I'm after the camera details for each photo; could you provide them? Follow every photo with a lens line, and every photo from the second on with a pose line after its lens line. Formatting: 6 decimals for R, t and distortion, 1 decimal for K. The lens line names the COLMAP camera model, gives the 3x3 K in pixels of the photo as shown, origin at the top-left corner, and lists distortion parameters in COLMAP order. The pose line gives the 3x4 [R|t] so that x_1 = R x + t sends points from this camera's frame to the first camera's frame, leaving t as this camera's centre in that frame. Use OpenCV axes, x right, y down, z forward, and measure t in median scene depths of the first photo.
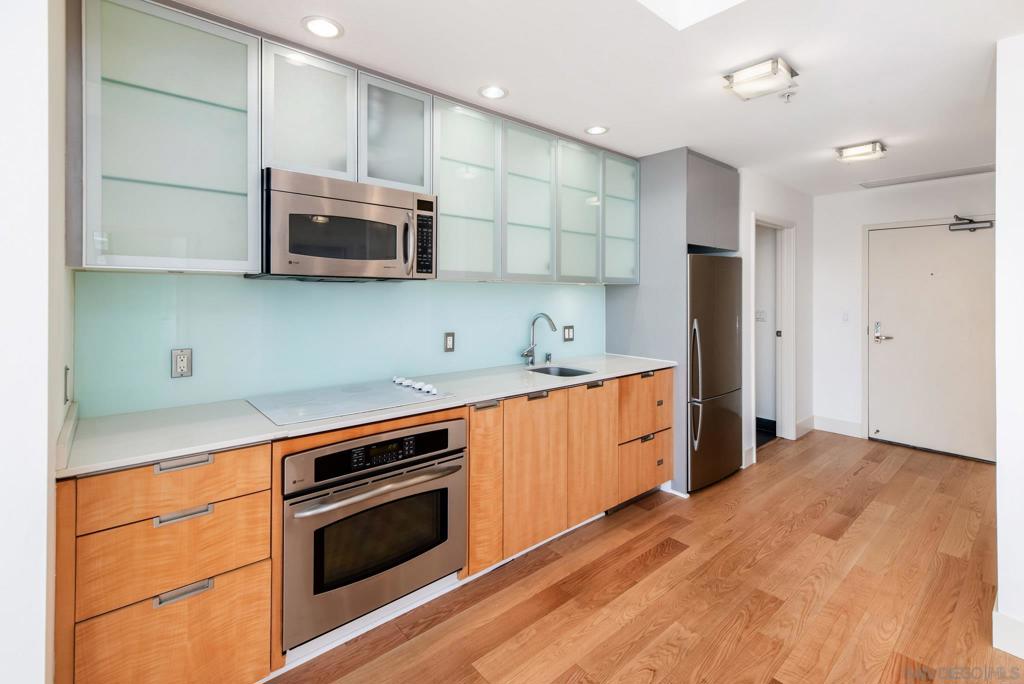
lens RADIAL K [[466.1, 0, 517.2], [0, 466.1, 289.0], [0, 0, 1]] dist [0.009659, -0.000019]
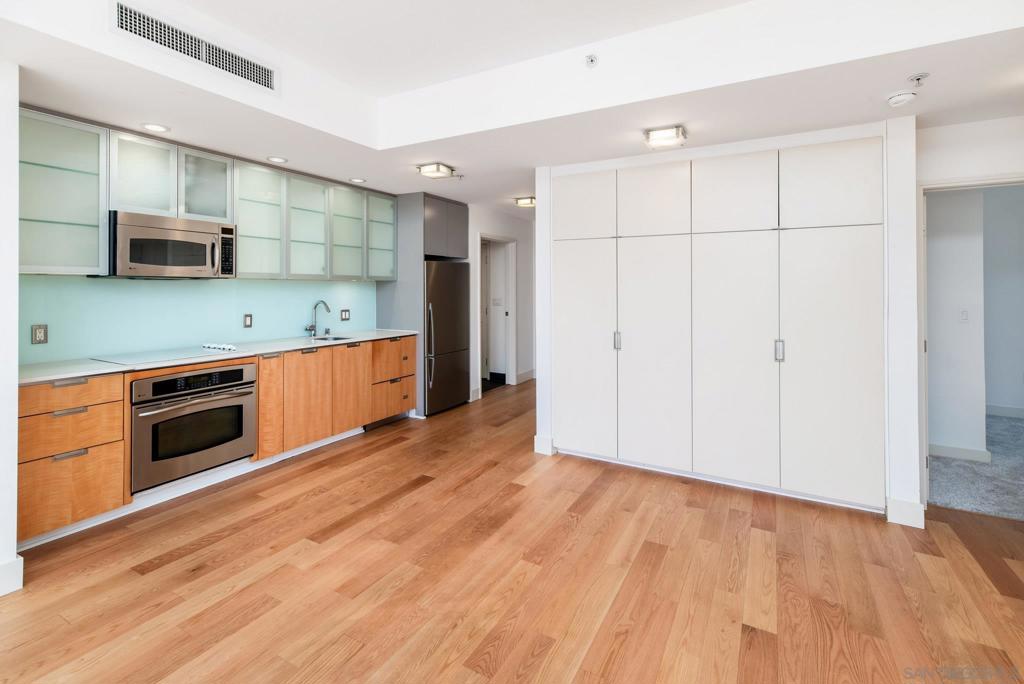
lens RADIAL K [[466.0, 0, 511.7], [0, 466.0, 283.2], [0, 0, 1]] dist [0.011364, -0.000308]
pose [[0.943417, -0.000450, 0.331608, 0.168140], [-0.000321, 0.999997, 0.002268, -0.007062], [-0.331609, -0.002246, 0.943414, -0.739805]]
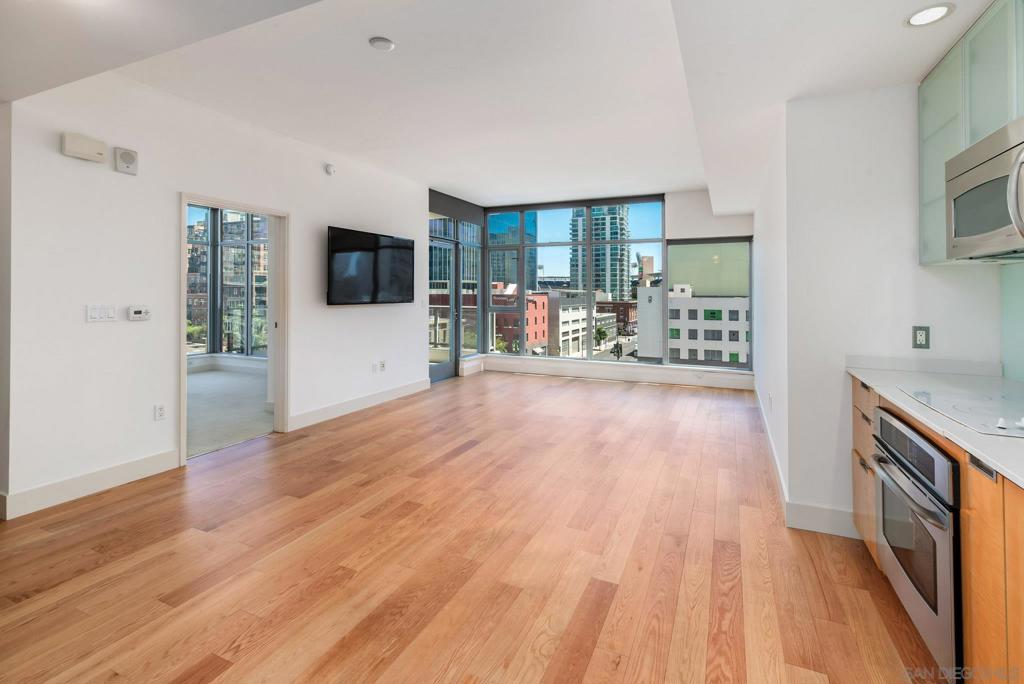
lens RADIAL K [[466.1, 0, 517.2], [0, 466.1, 289.0], [0, 0, 1]] dist [0.009659, -0.000019]
pose [[-0.912572, -0.015030, -0.408639, 0.617747], [-0.006372, 0.999726, -0.022540, 0.050596], [0.408866, -0.017965, -0.912418, 1.176625]]
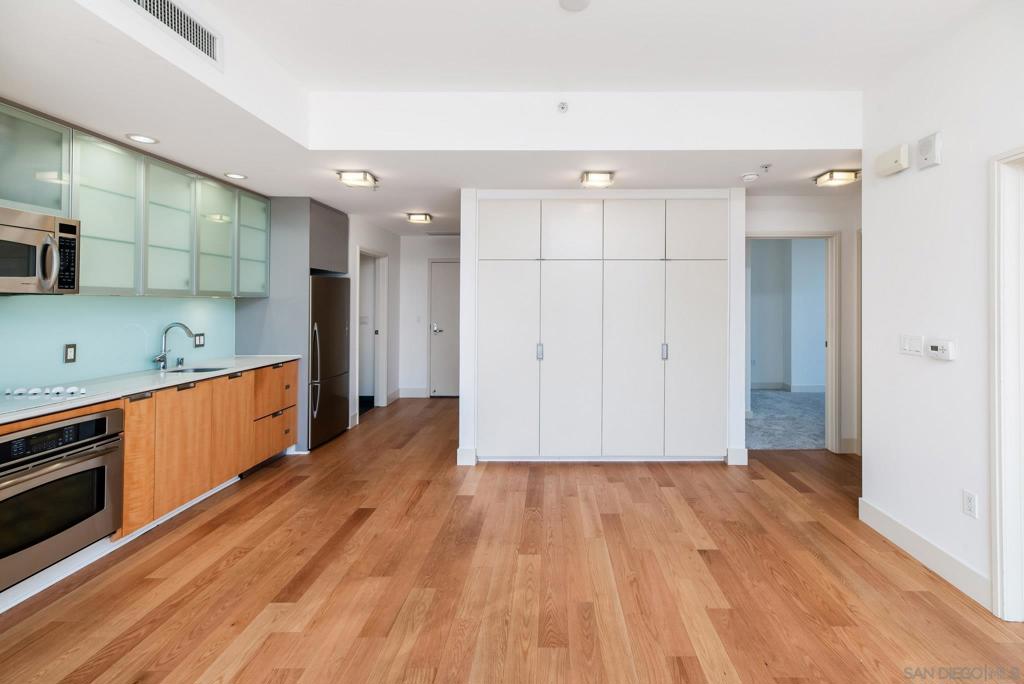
lens RADIAL K [[461.9, 0, 549.2], [0, 461.9, 293.8], [0, 0, 1]] dist [0.010854, -0.000038]
pose [[0.664753, 0.008307, 0.747017, -0.247759], [-0.001777, 0.999953, -0.009538, -0.012733], [-0.747061, 0.005013, 0.664736, -0.578487]]
